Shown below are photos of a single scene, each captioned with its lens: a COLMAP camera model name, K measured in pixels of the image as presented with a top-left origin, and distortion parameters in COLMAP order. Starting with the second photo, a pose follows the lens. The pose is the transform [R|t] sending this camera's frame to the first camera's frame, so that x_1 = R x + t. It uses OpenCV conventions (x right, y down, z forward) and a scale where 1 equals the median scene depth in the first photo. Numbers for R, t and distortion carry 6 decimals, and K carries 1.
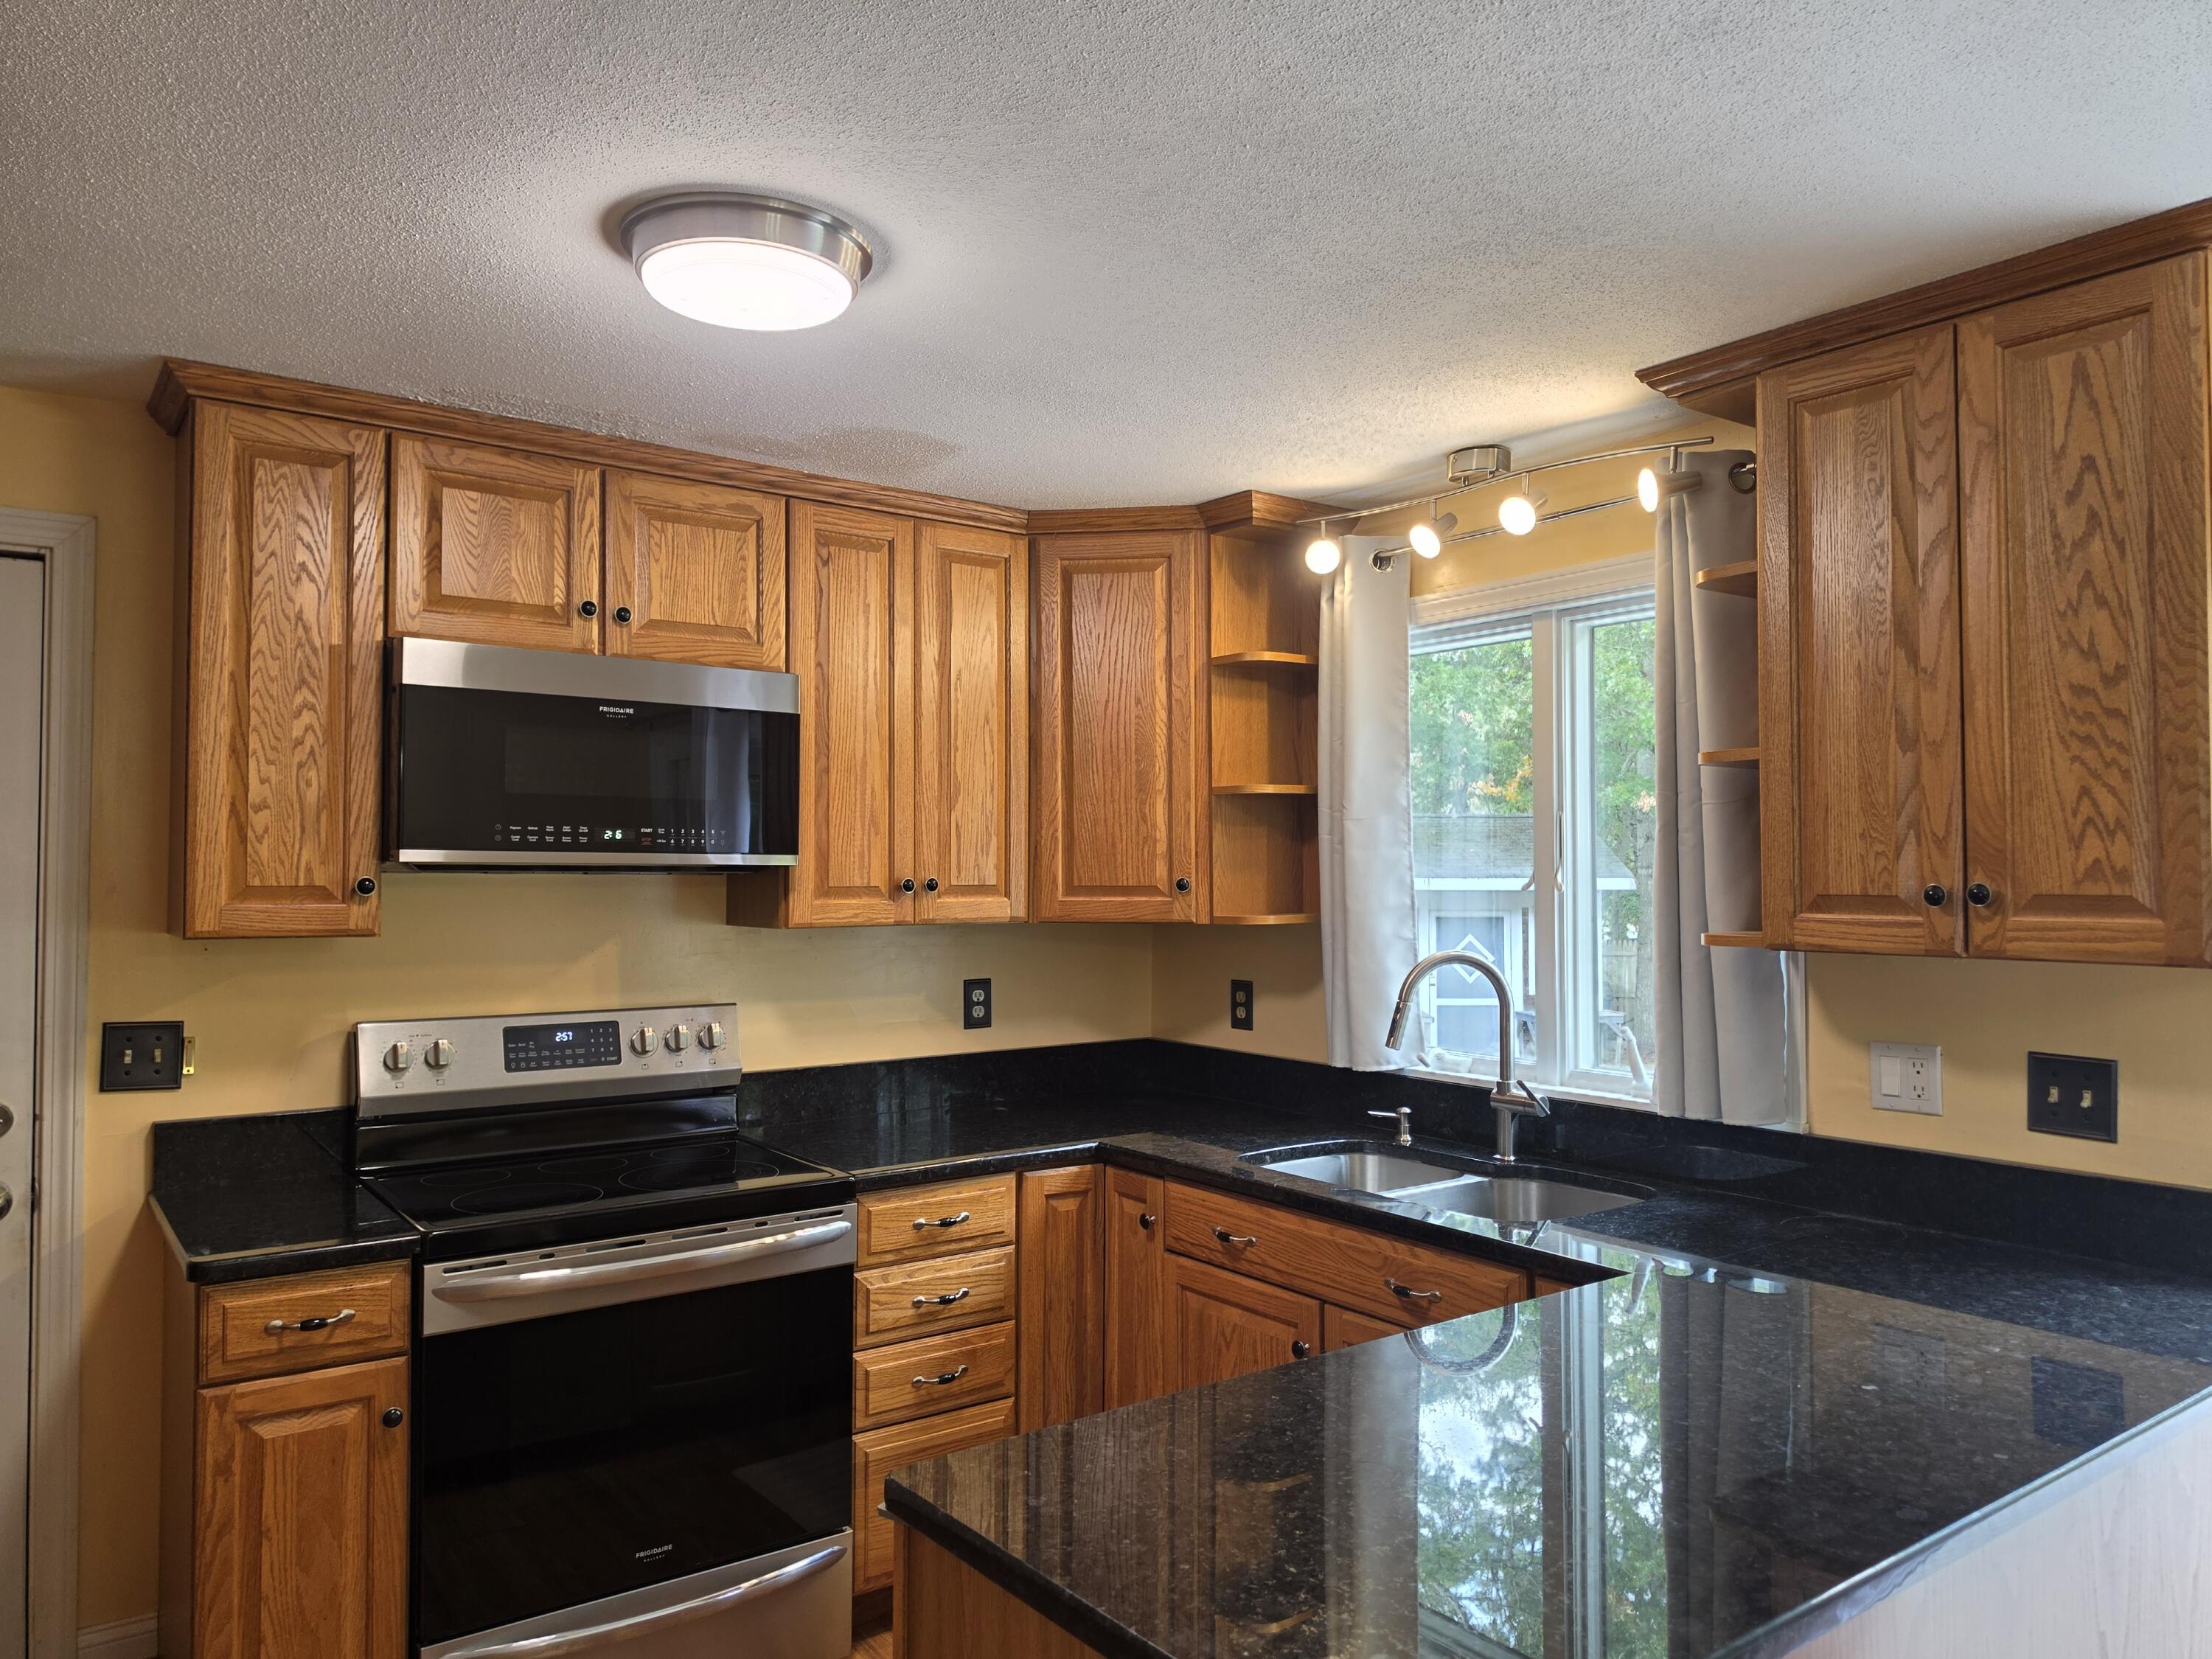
lens RADIAL K [[1536.1, 0, 1106.0], [0, 1536.1, 829.5], [0, 0, 1]] dist [0.063412, -0.100057]
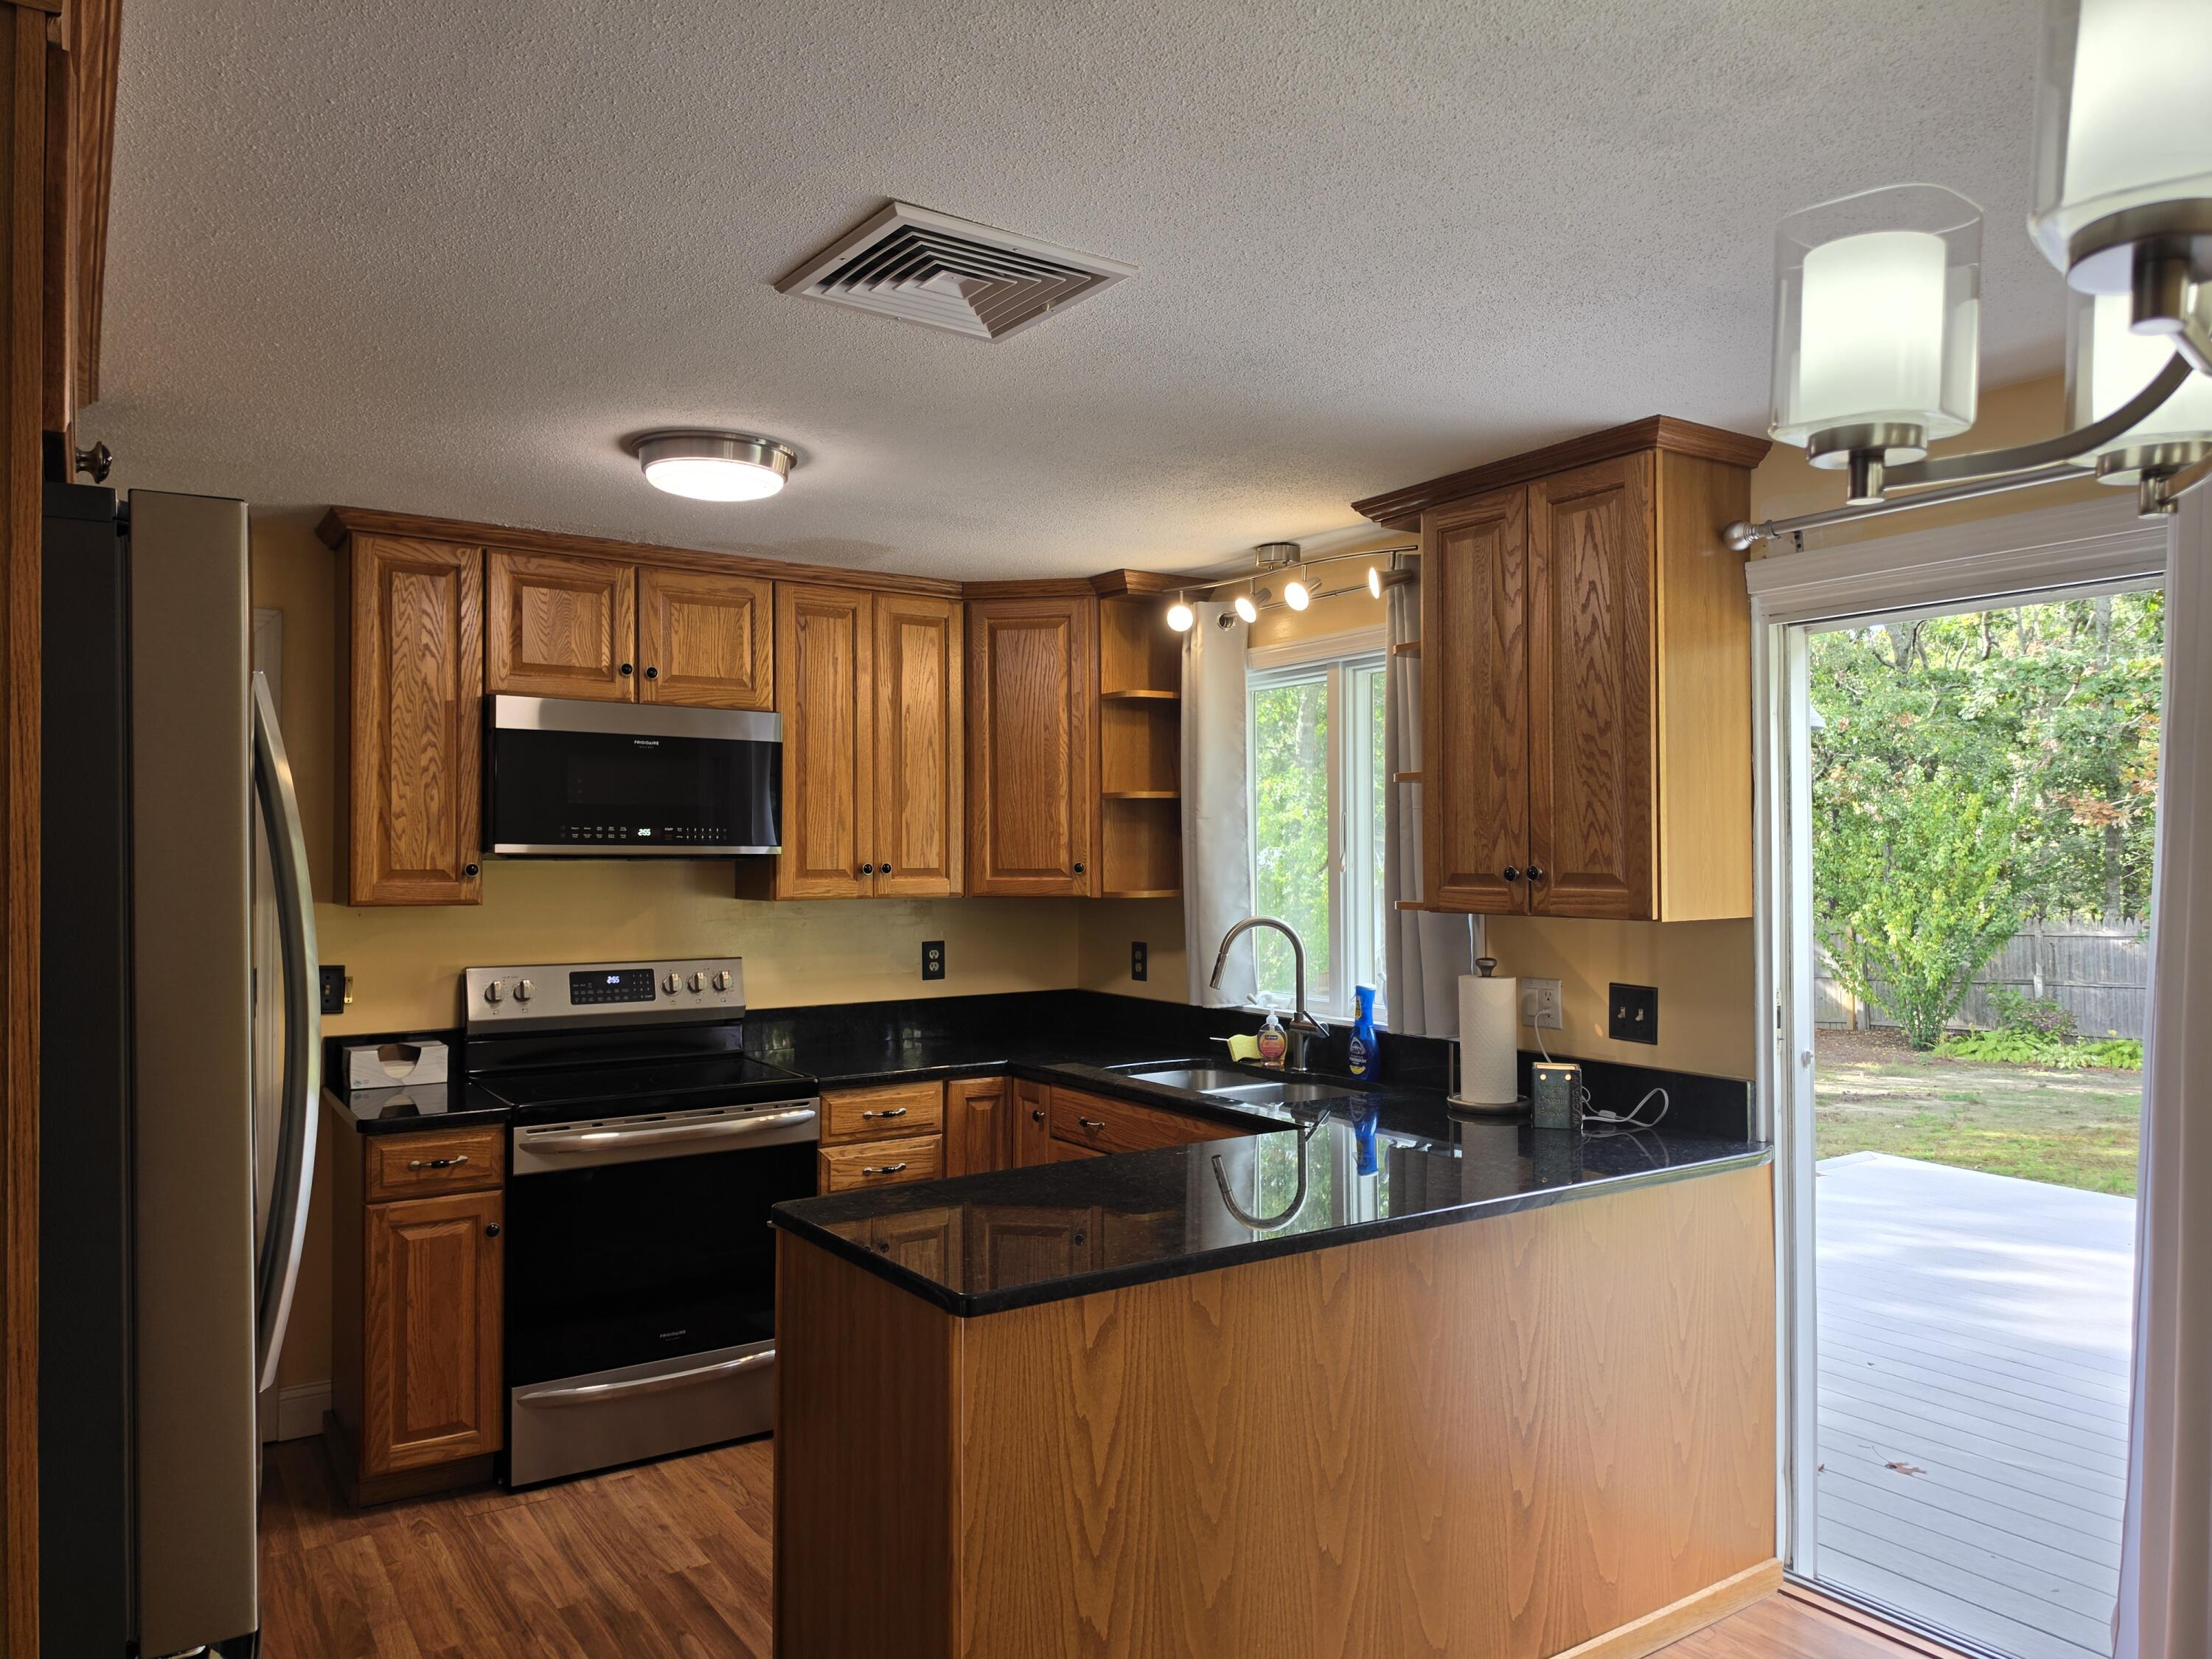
lens RADIAL K [[1536.1, 0, 1106.0], [0, 1536.1, 829.5], [0, 0, 1]] dist [0.063412, -0.100057]
pose [[0.998753, -0.003230, -0.049819, 0.166193], [0.003777, 0.999933, 0.010897, -0.013041], [0.049781, -0.011071, 0.998699, -0.369924]]
